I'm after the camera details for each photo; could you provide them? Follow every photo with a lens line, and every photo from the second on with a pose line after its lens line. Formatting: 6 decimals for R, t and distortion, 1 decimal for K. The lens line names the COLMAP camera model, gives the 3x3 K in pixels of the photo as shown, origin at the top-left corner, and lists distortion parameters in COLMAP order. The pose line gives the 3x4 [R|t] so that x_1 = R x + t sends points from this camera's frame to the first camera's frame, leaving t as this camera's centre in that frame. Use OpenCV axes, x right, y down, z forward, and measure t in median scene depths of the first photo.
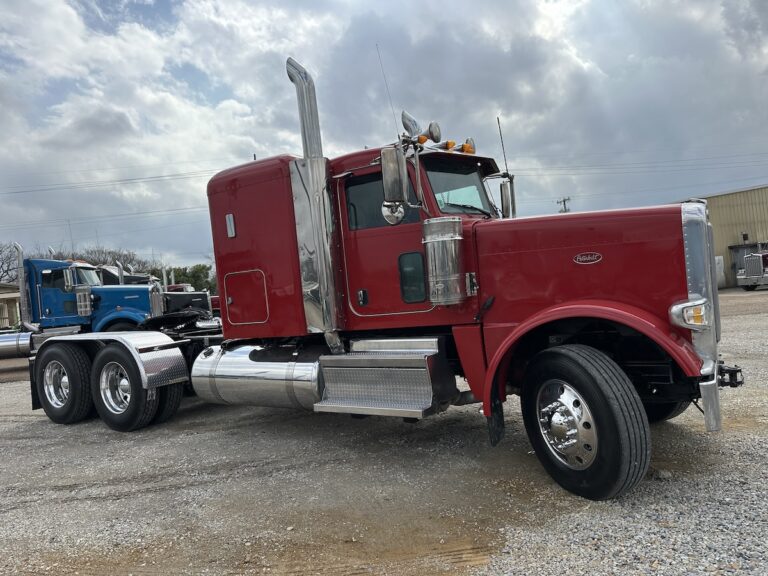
lens RADIAL K [[565.3, 0, 382.4], [0, 565.3, 288.9], [0, 0, 1]] dist [0.038188, -0.044469]
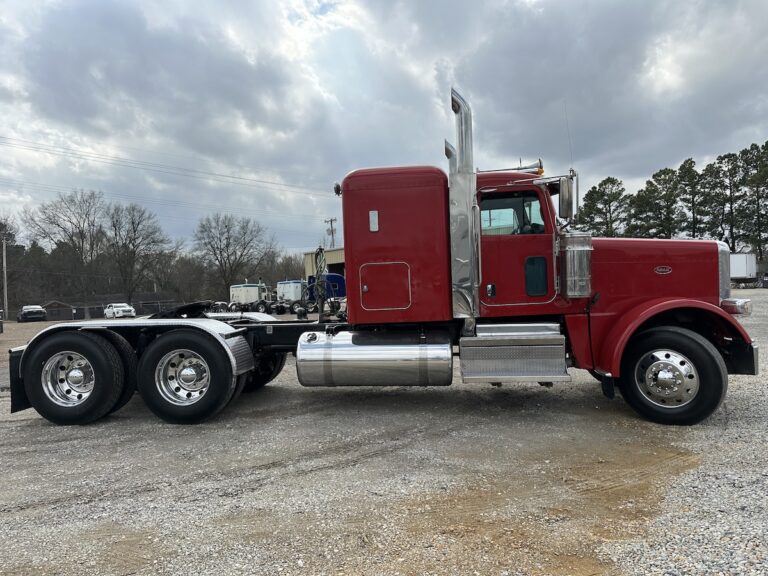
lens RADIAL K [[565.3, 0, 383.8], [0, 565.3, 317.7], [0, 0, 1]] dist [0.038188, -0.044469]
pose [[0.870724, 0.026857, 0.491037, -0.711997], [-0.039320, 0.999113, 0.015078, 0.055195], [-0.490197, -0.032437, 0.871008, 0.039300]]
